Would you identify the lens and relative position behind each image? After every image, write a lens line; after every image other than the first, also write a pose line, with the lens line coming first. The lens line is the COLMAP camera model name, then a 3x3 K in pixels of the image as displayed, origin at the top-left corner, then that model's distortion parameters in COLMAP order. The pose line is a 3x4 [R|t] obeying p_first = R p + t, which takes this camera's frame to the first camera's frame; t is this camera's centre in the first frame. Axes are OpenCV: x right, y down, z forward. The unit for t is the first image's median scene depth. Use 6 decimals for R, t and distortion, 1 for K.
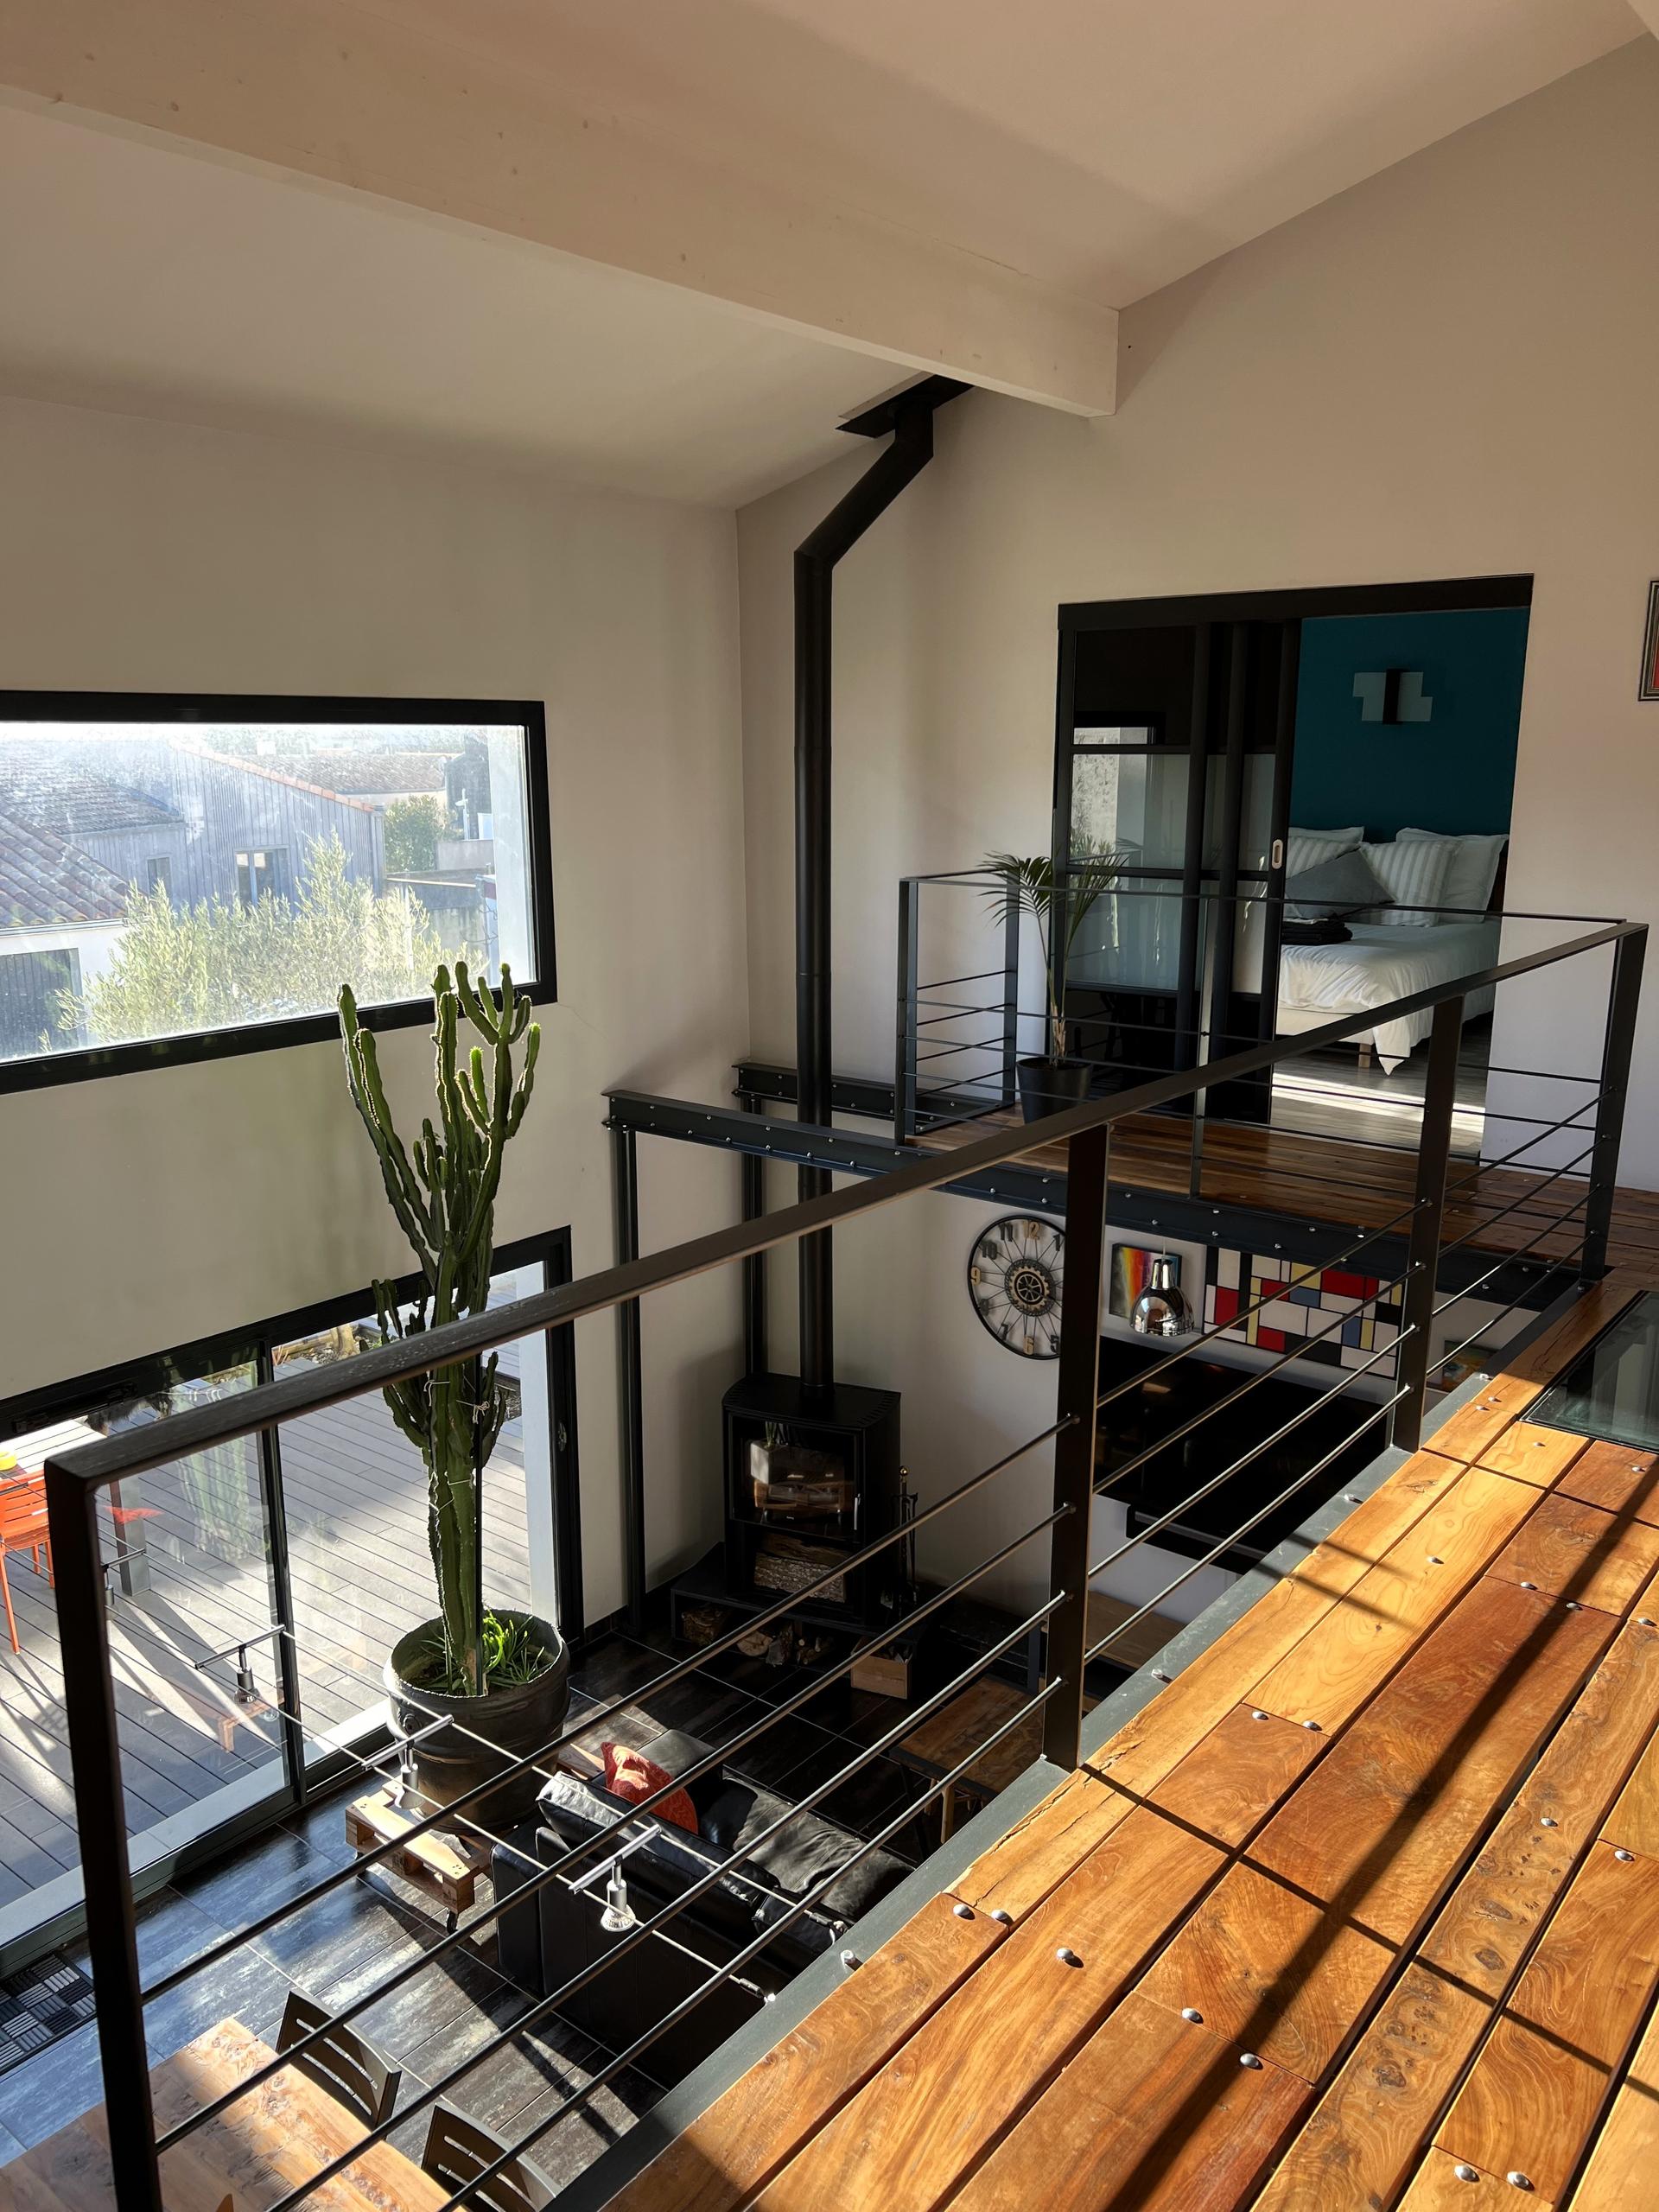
lens RADIAL K [[1671.2, 0, 823.2], [0, 1671.2, 1101.4], [0, 0, 1]] dist [0.045611, -0.002687]
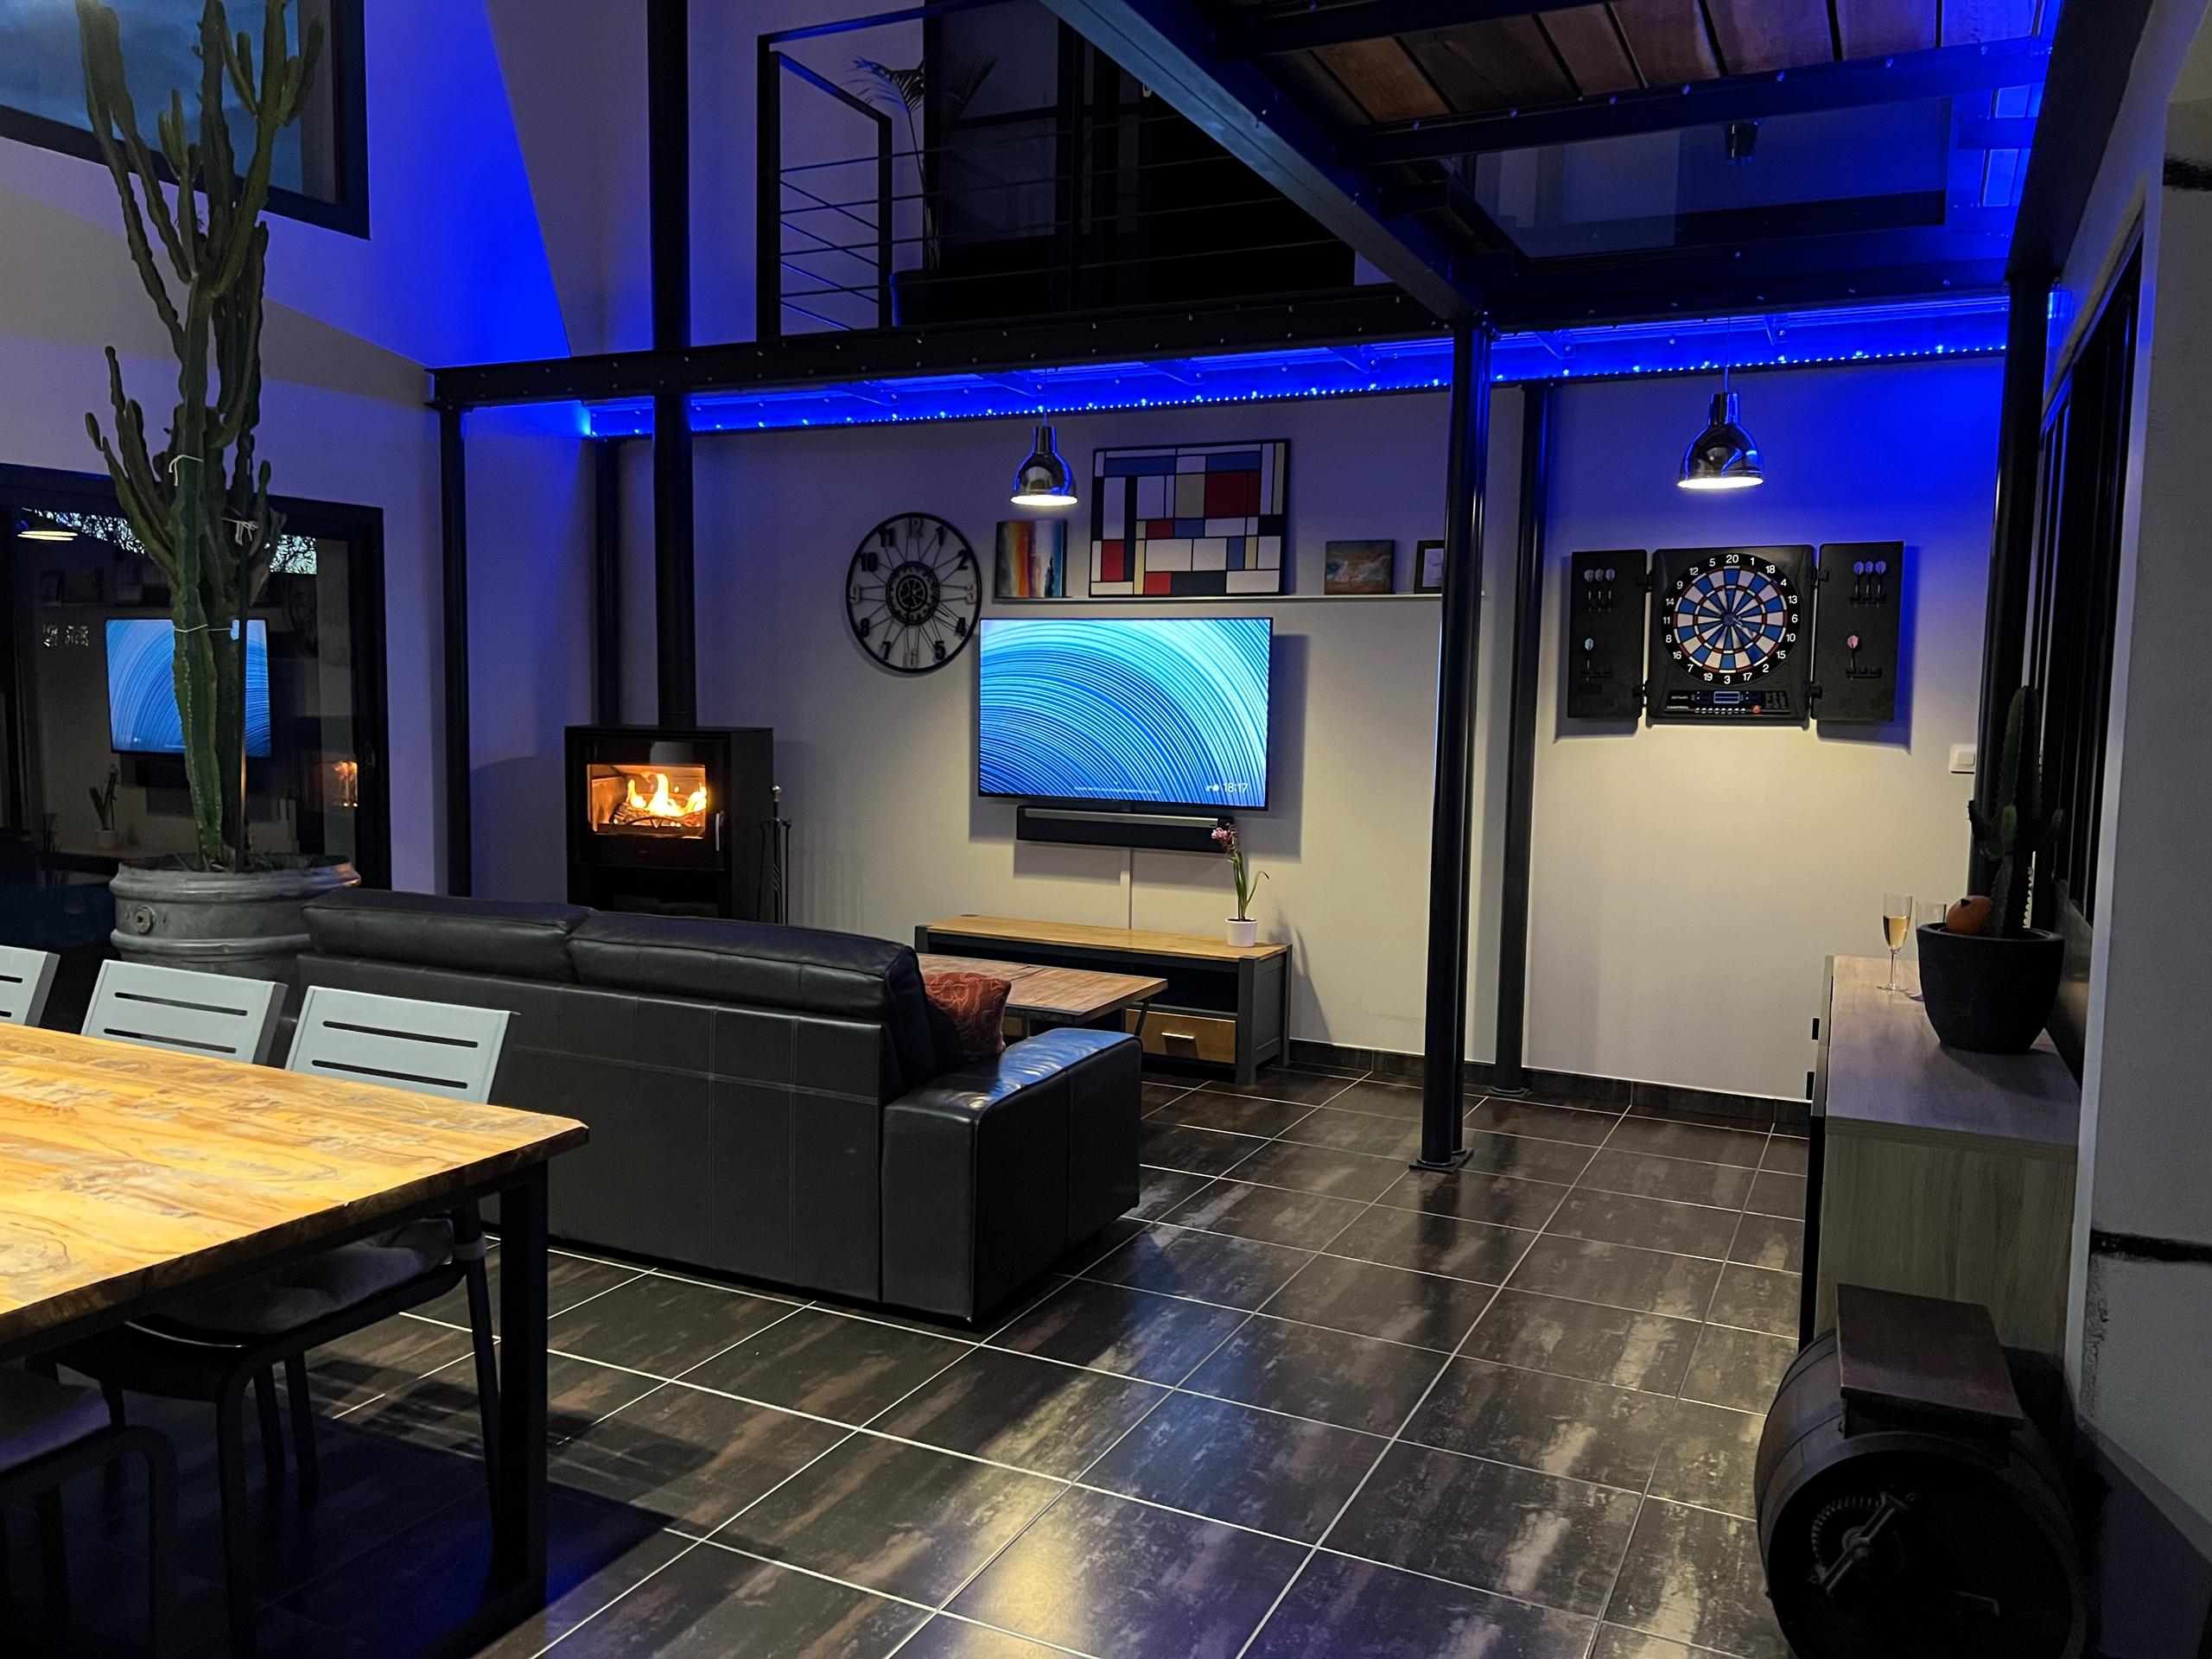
lens RADIAL K [[1671.2, 0, 1124.0], [0, 1671.2, 828.9], [0, 0, 1]] dist [0.045611, -0.002687]
pose [[0.972472, 0.009727, 0.232816, 0.024004], [0.020303, 0.991792, -0.126242, 0.398783], [-0.232133, 0.127494, 0.964292, 0.089199]]
